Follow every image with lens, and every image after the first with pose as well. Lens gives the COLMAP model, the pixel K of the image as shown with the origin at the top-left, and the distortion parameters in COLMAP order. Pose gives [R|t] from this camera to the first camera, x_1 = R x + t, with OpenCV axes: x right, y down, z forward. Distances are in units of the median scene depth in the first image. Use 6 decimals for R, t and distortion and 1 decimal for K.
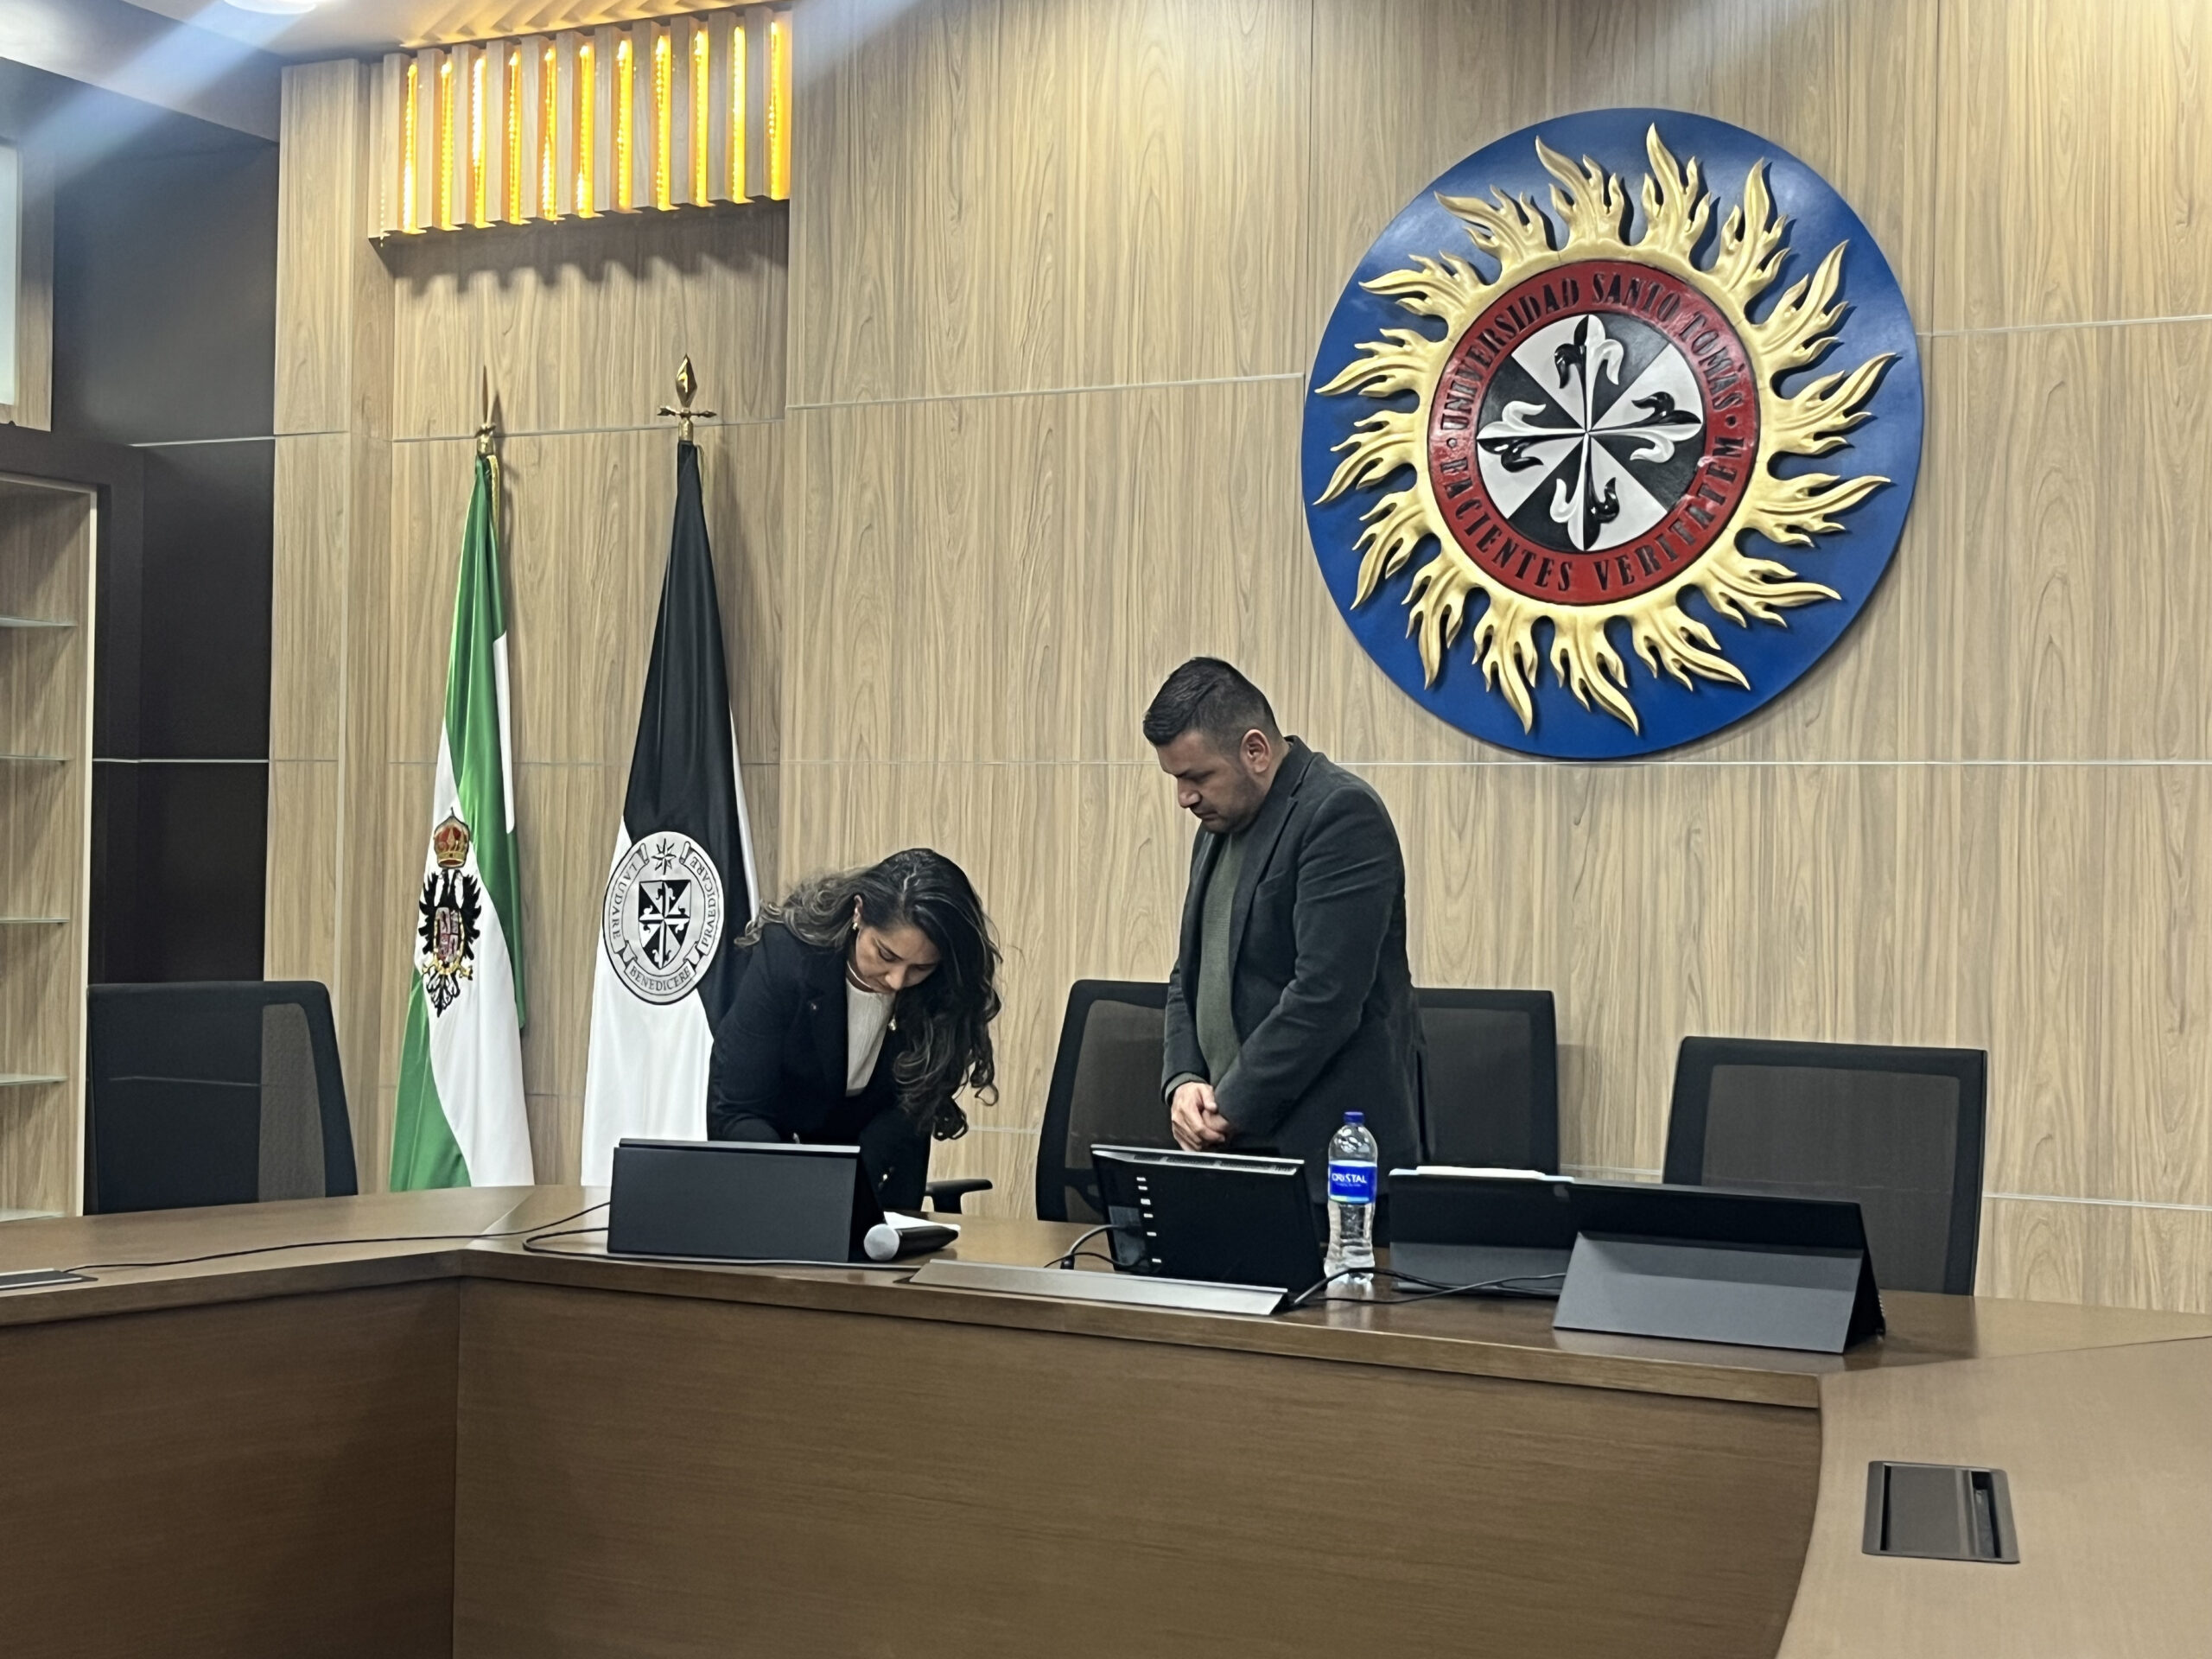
lens RADIAL K [[3200.1, 0, 1093.8], [0, 3200.1, 835.0], [0, 0, 1]] dist [0.060826, 0.000000]
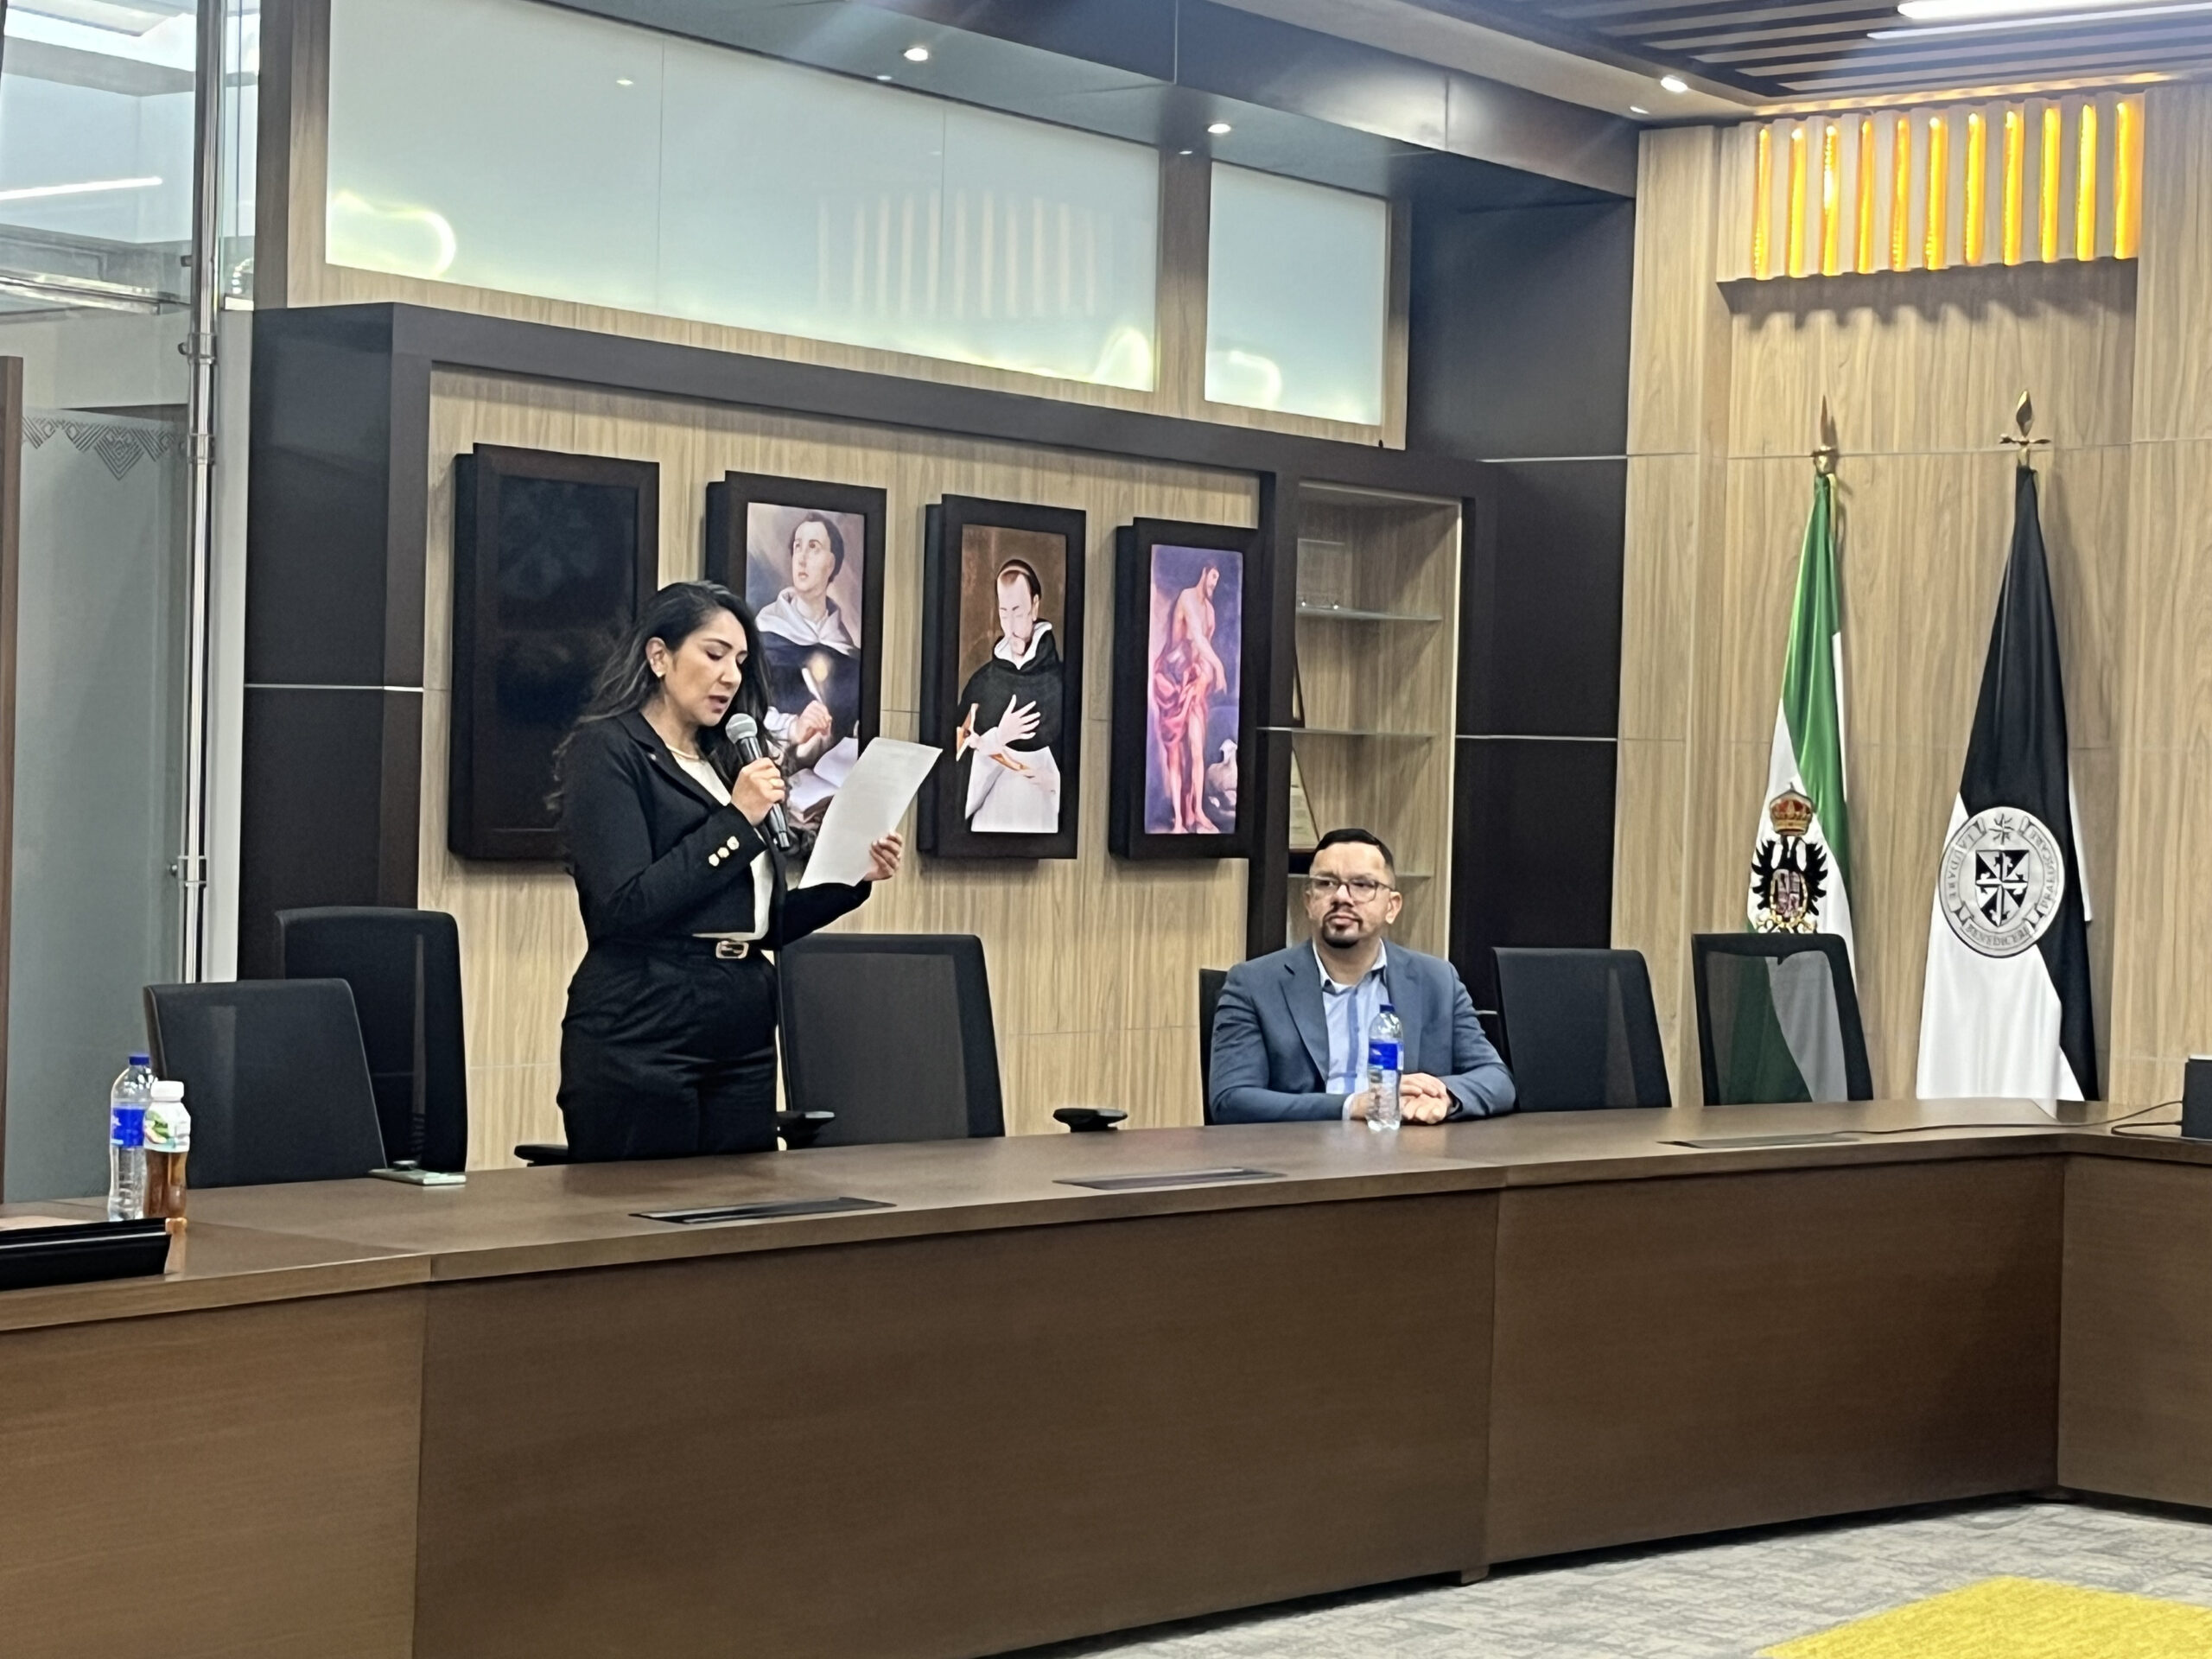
lens RADIAL K [[4139.4, 0, 1065.6], [0, 4139.4, 886.3], [0, 0, 1]] dist [0.066051, 0.000000]
pose [[0.984583, 0.014856, -0.174287, -0.236699], [-0.009139, 0.999395, 0.033556, -0.022819], [0.174680, -0.031446, 0.984123, -0.608537]]
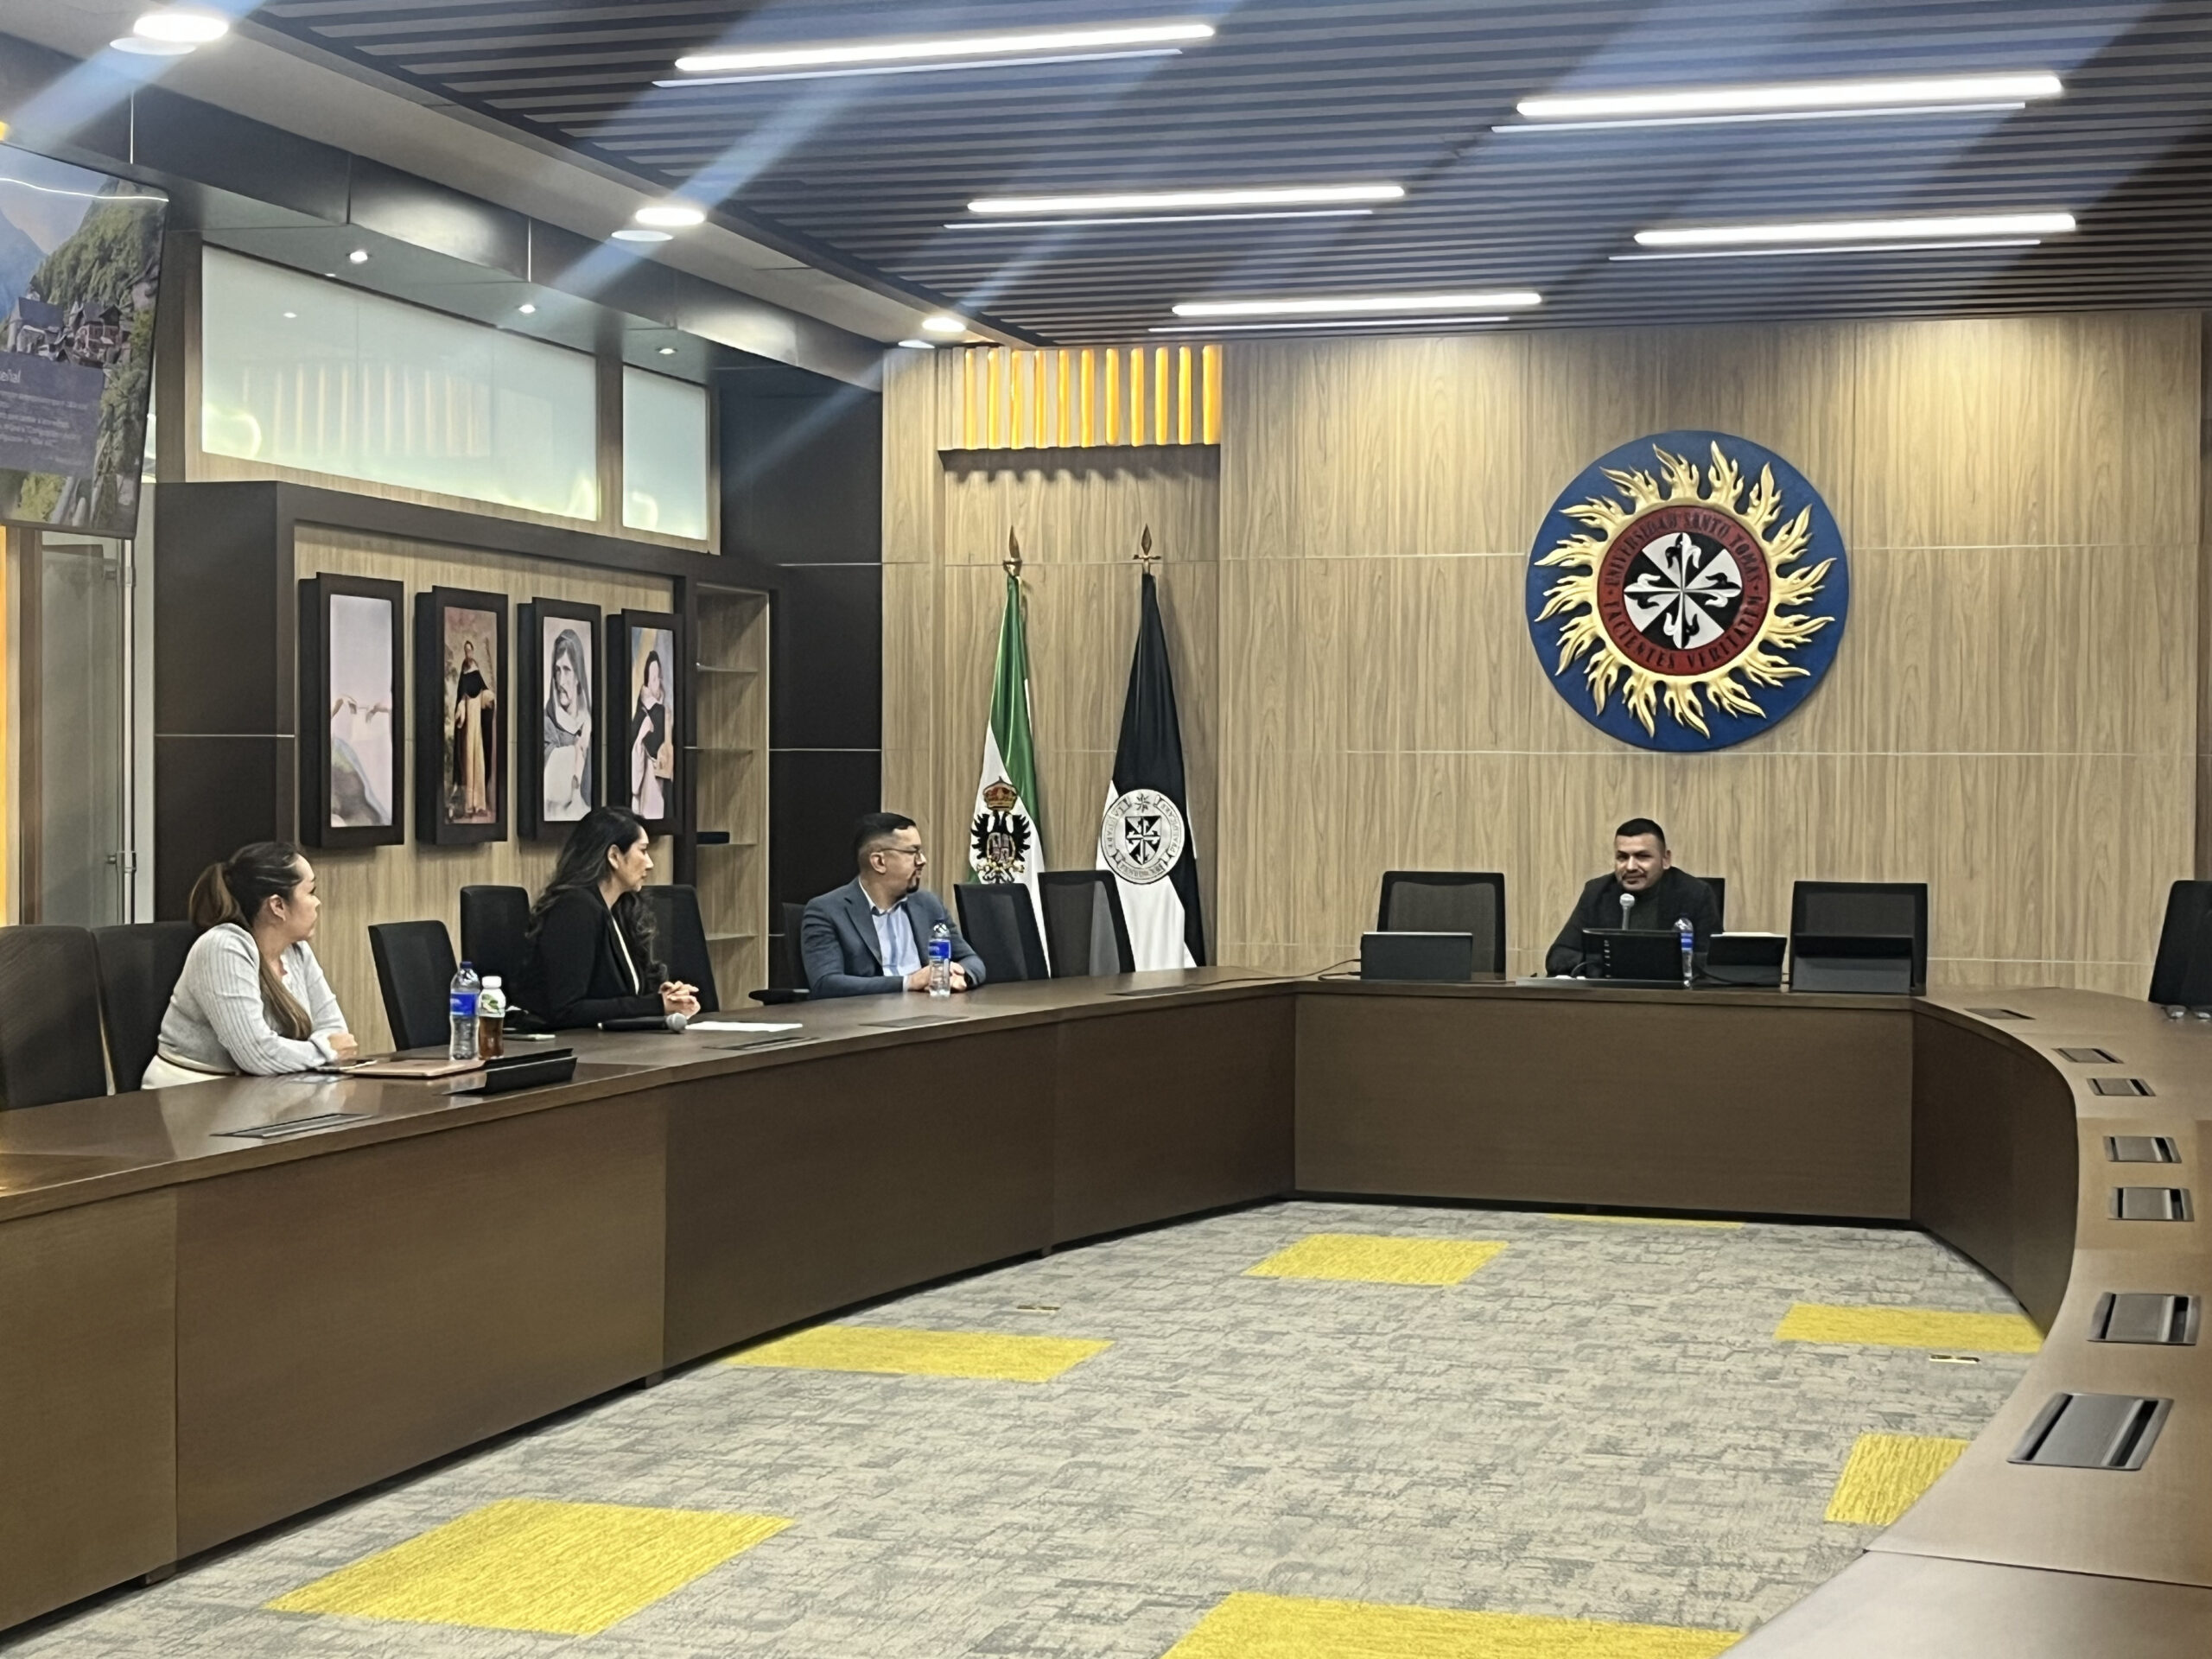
lens RADIAL K [[3496.4, 0, 1089.6], [0, 3496.4, 823.2], [0, 0, 1]] dist [0.104401, 0.000000]
pose [[0.981953, -0.013770, 0.188624, -0.620634], [0.009330, 0.999659, 0.024407, -0.035250], [-0.188895, -0.022207, 0.981746, -1.086527]]
